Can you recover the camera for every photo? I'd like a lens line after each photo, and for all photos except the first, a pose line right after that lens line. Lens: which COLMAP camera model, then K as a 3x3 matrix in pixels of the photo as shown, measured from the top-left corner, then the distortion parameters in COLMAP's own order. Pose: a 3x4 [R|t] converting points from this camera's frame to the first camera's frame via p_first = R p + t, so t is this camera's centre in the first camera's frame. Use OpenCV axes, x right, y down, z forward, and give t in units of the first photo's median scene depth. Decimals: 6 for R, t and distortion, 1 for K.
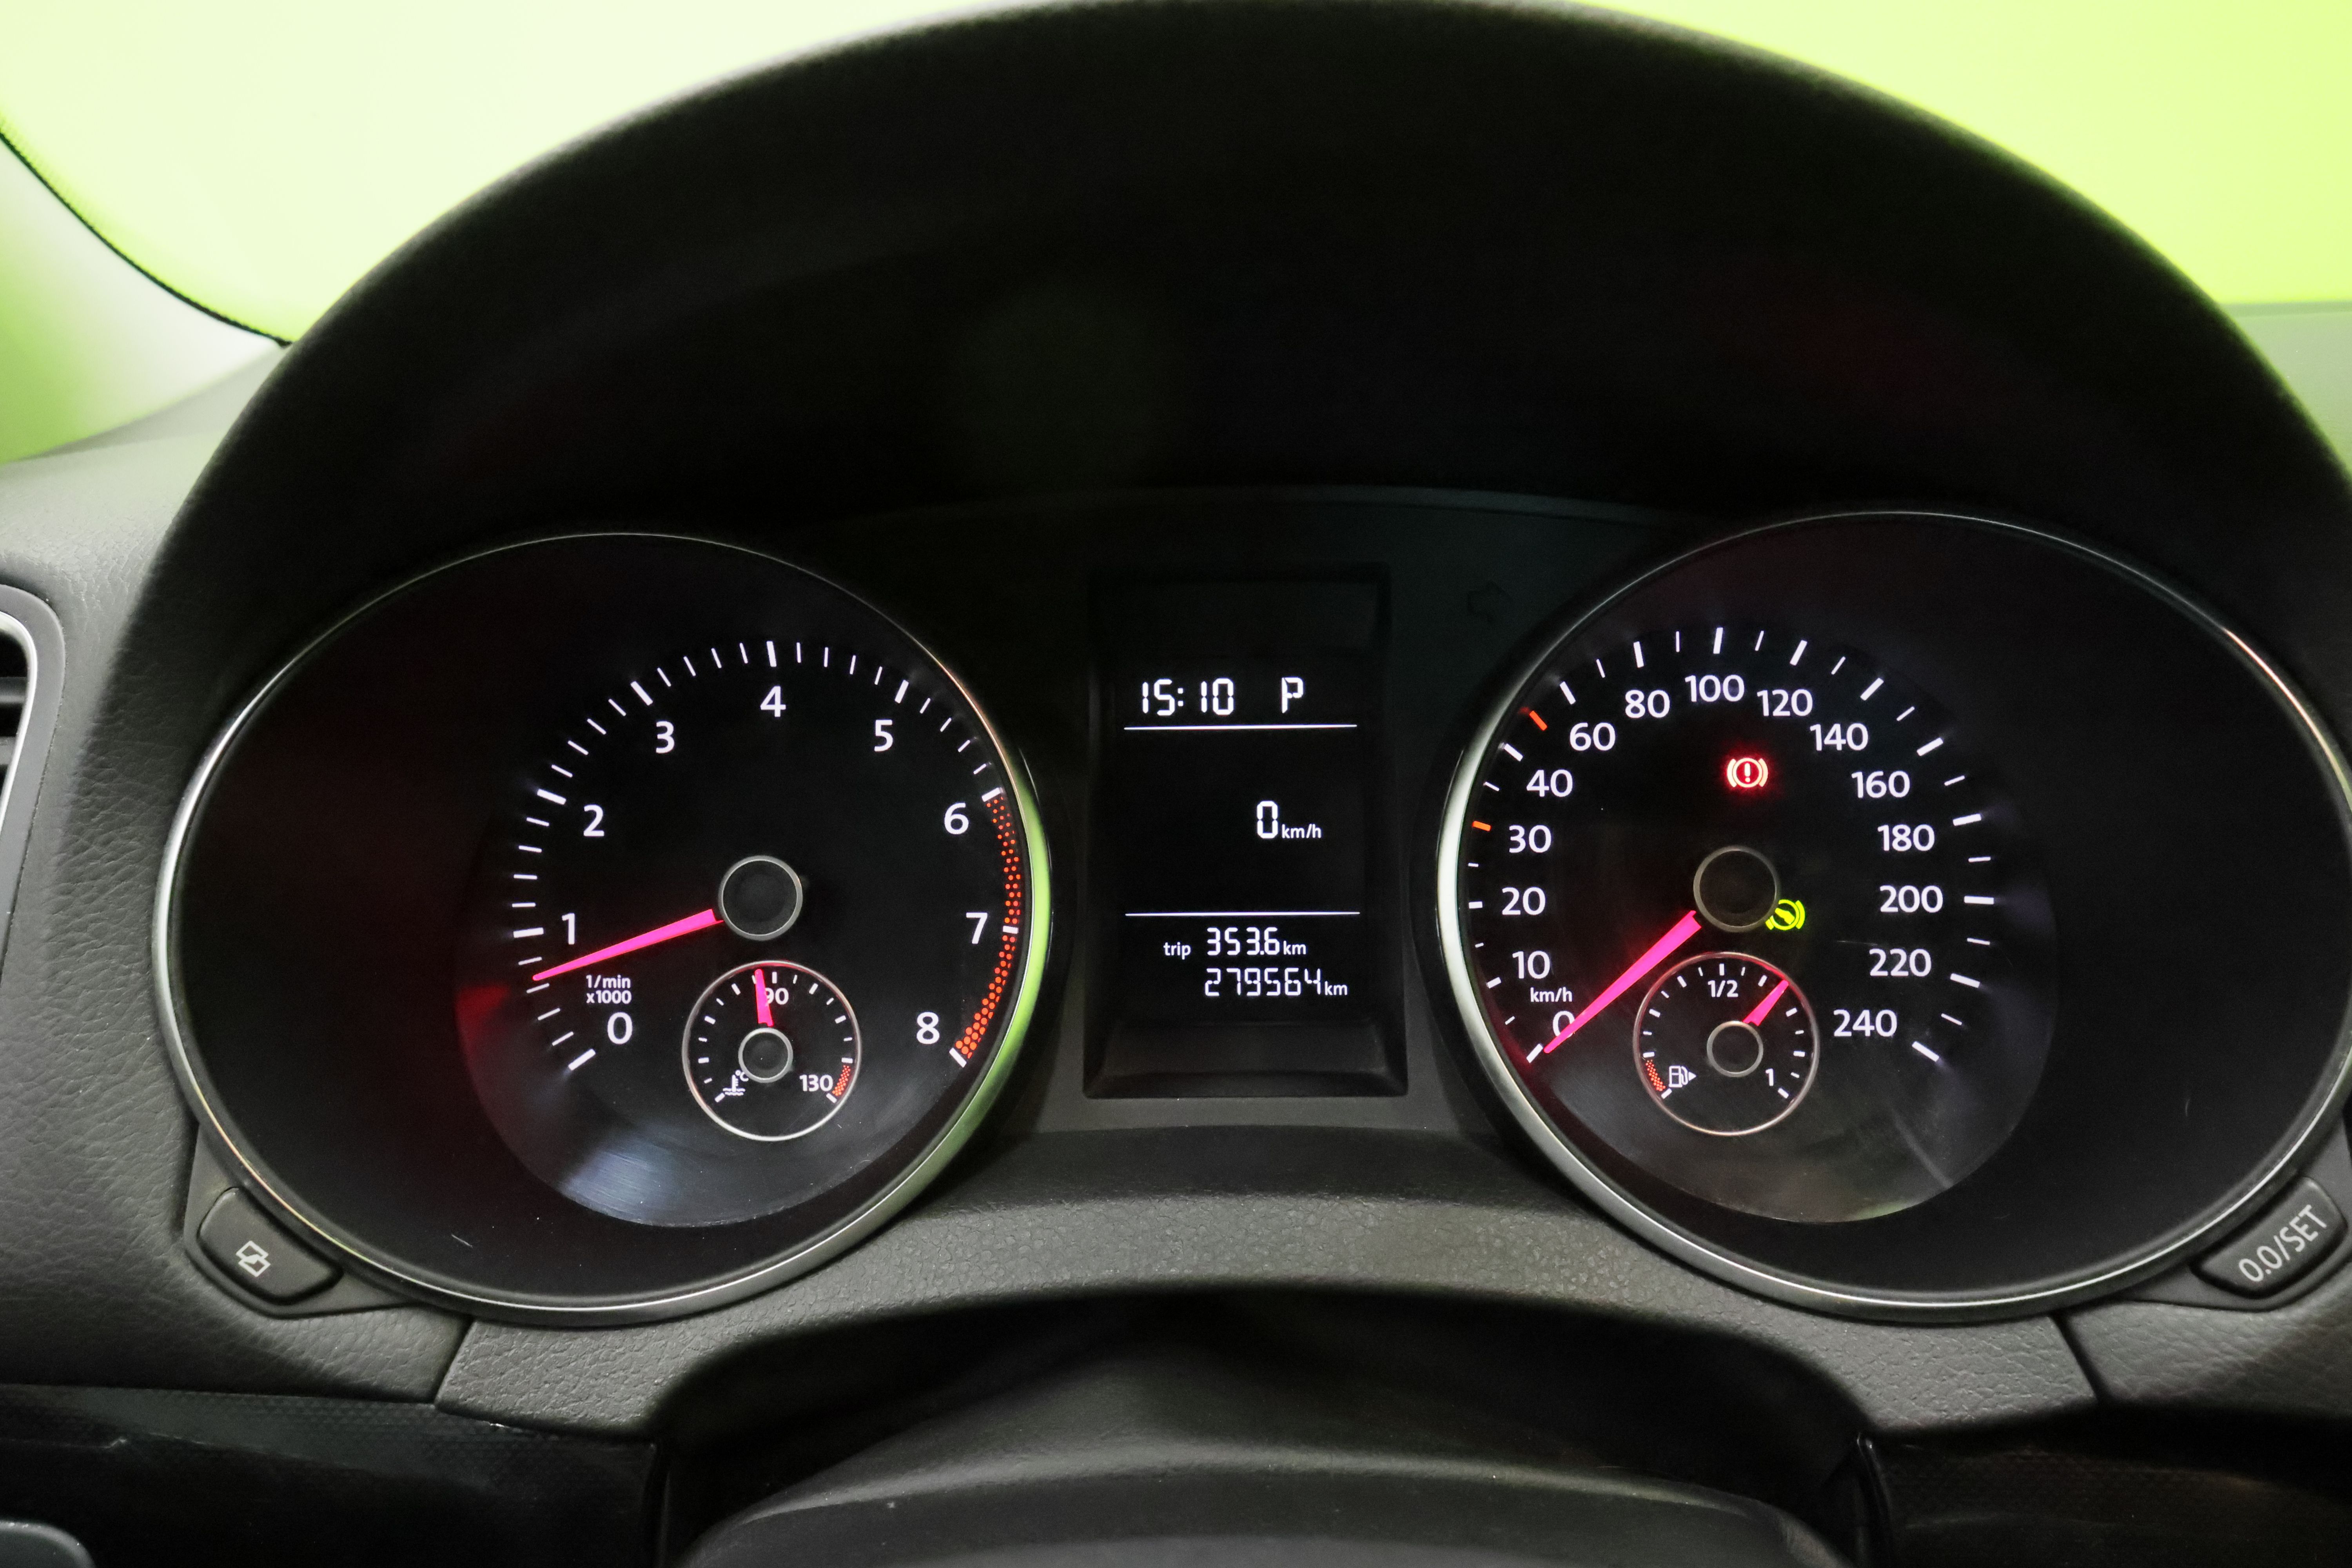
lens RADIAL K [[1675.5, 0, 1166.4], [0, 1675.5, 780.9], [0, 0, 1]] dist [-0.001666, -0.000272]
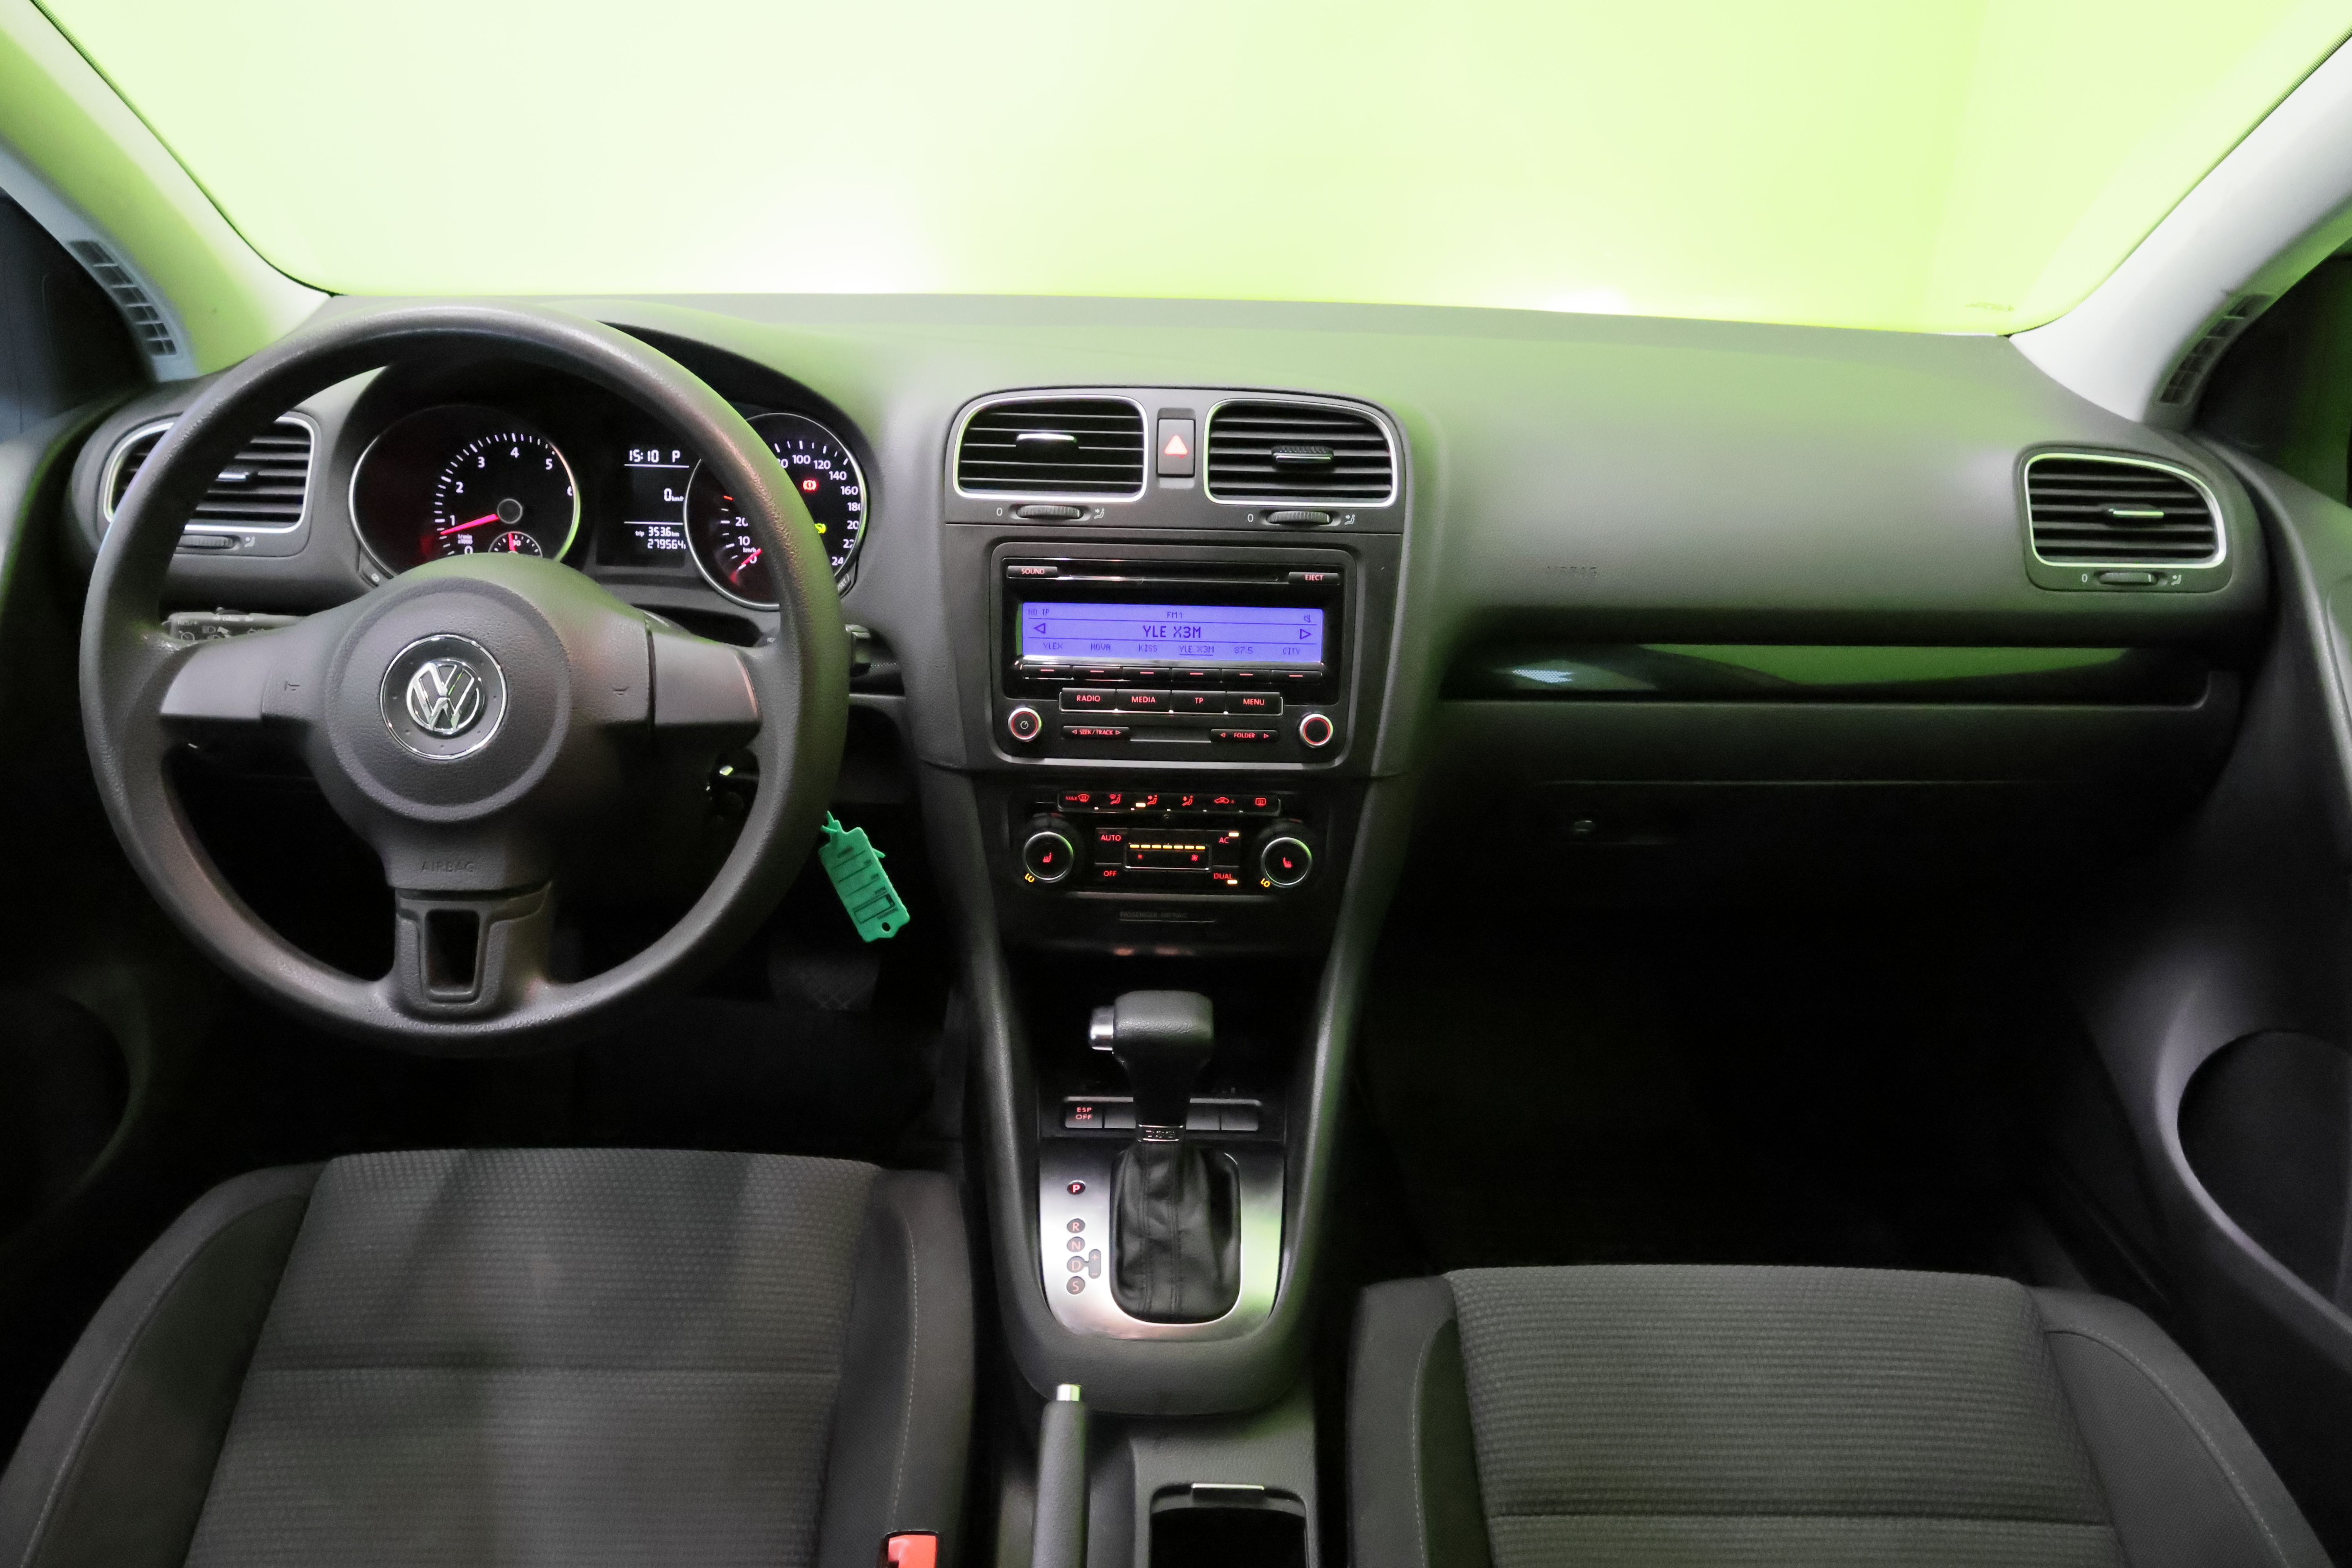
lens RADIAL K [[1675.5, 0, 1174.9], [0, 1675.5, 785.3], [0, 0, 1]] dist [-0.001666, -0.000272]
pose [[0.998438, 0.029704, 0.047330, 0.932362], [-0.035752, 0.990532, 0.132543, 0.119082], [-0.042944, -0.134029, 0.990047, -2.419619]]
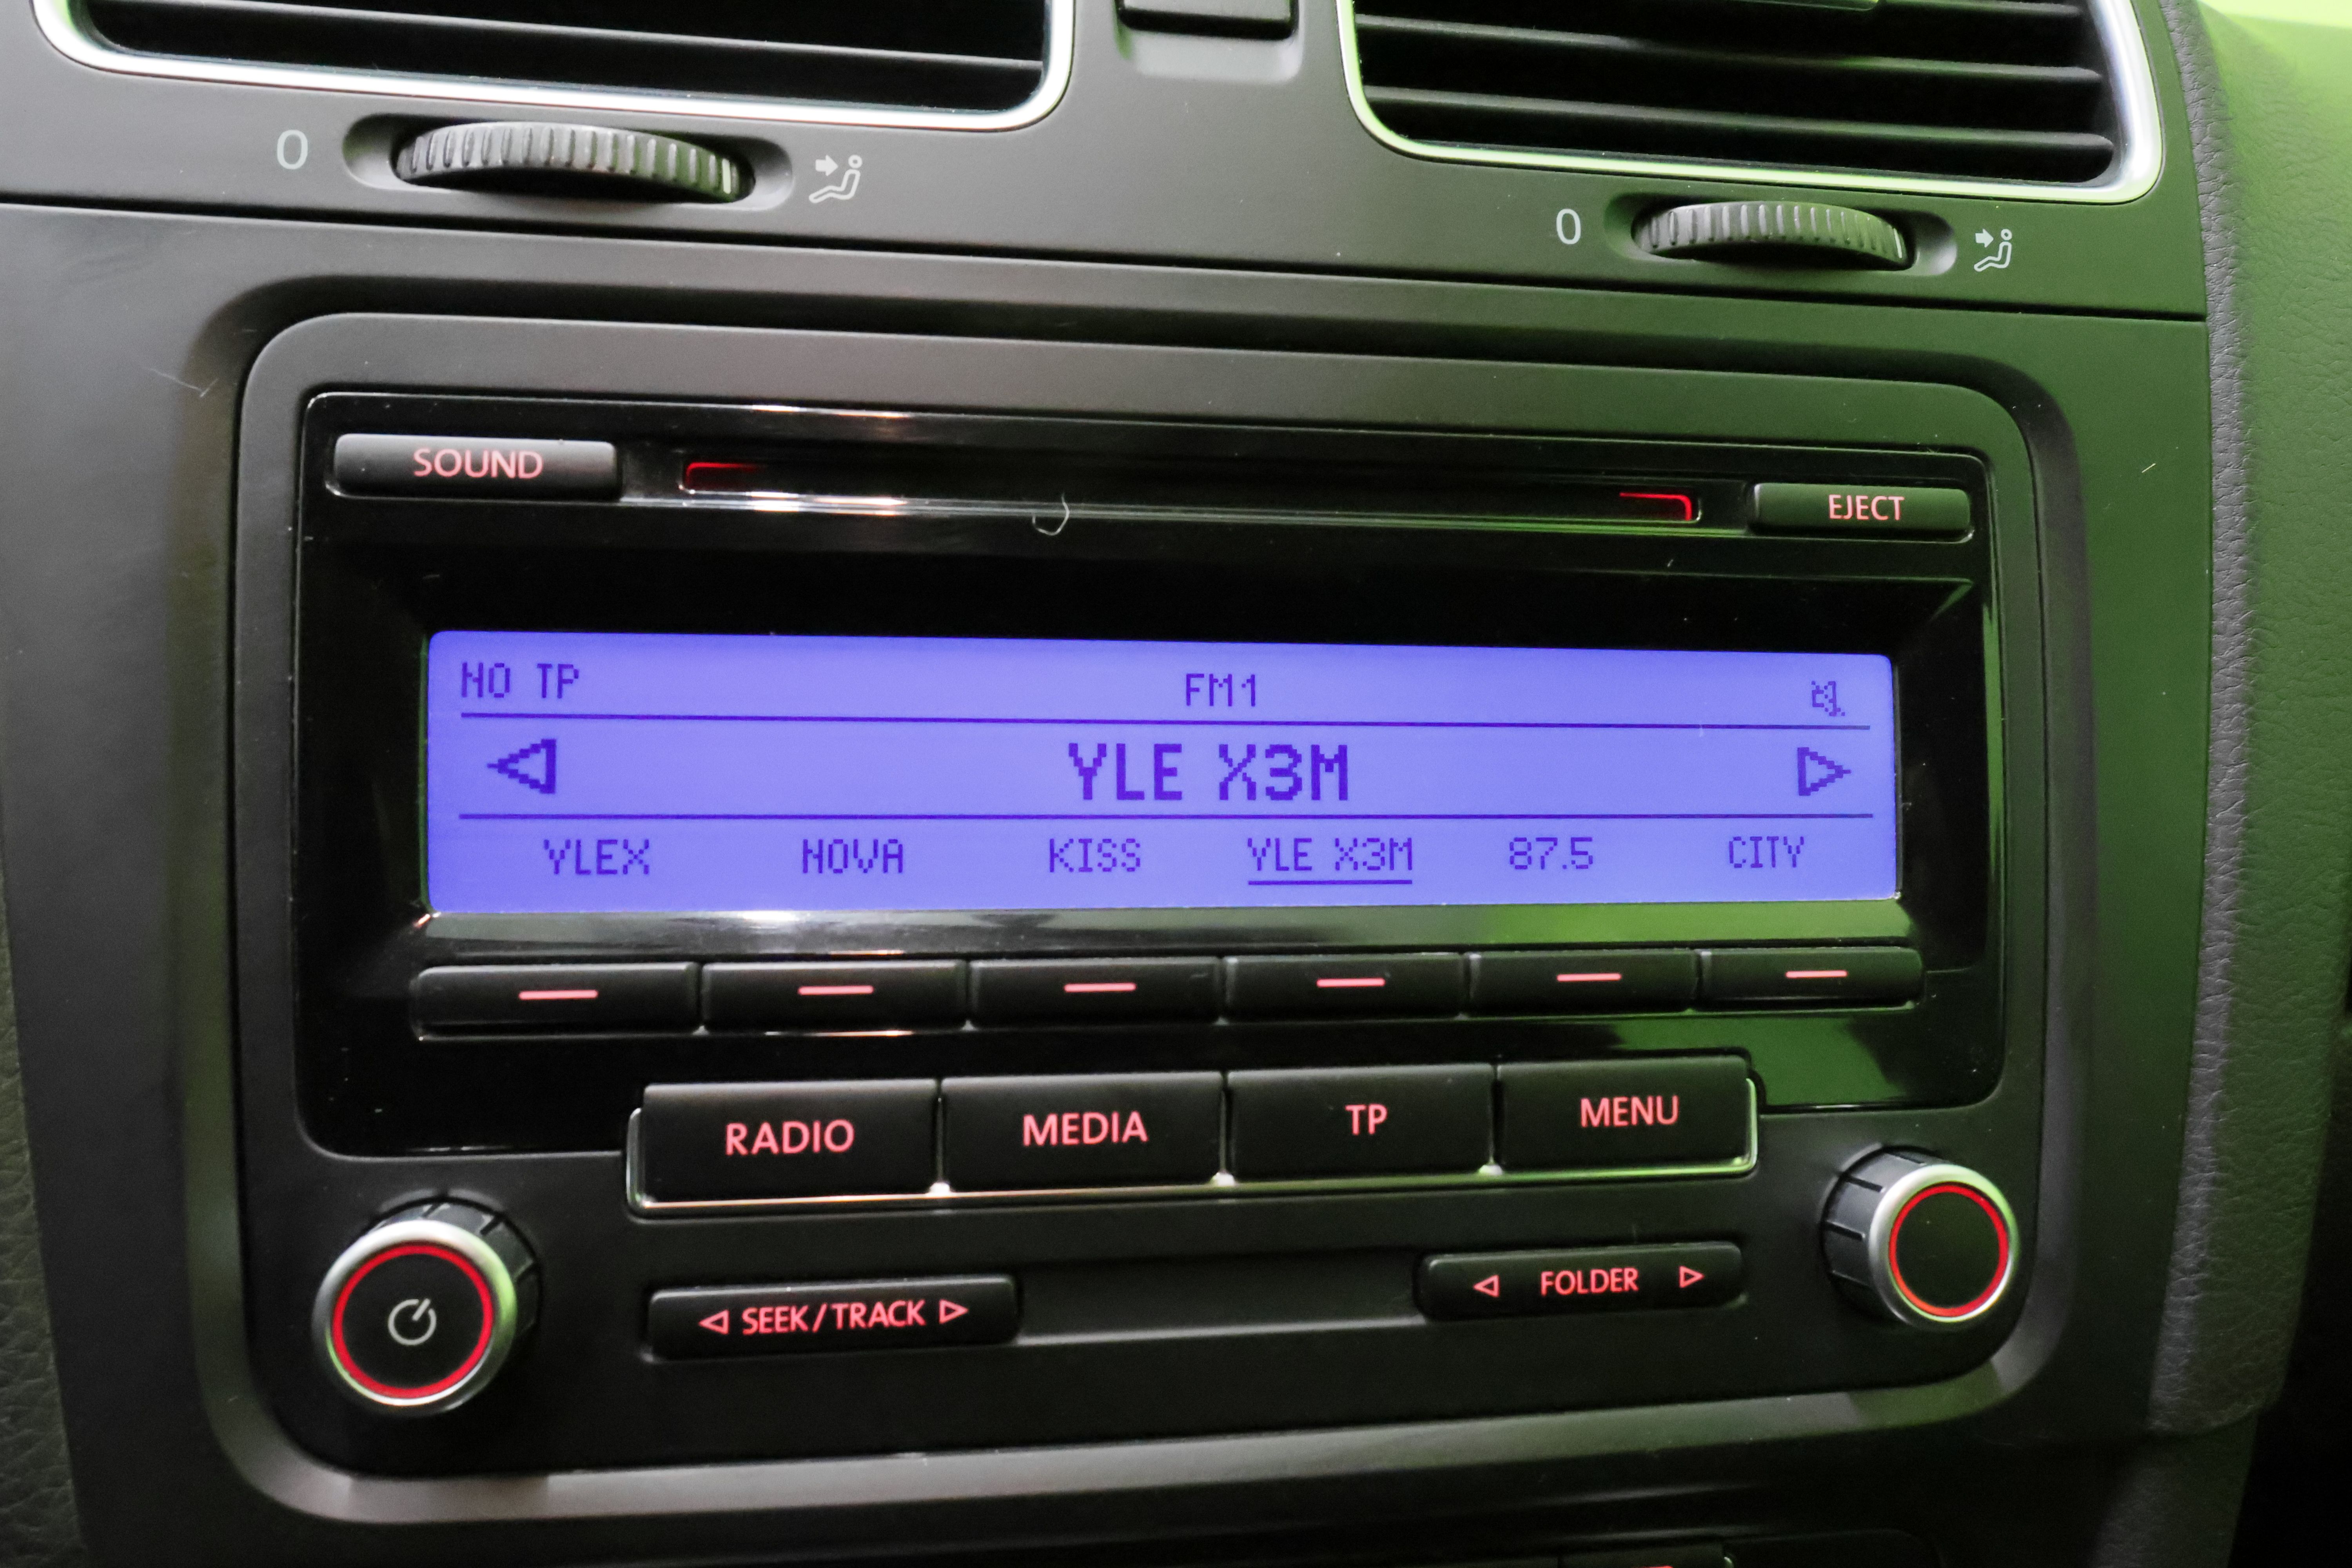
lens RADIAL K [[1675.5, 0, 1177.6], [0, 1675.5, 771.3], [0, 0, 1]] dist [-0.001666, -0.000272]
pose [[0.982275, 0.015929, 0.186767, 0.935948], [-0.024850, 0.998654, 0.045522, 0.217132], [-0.185791, -0.049357, 0.981349, -0.003192]]
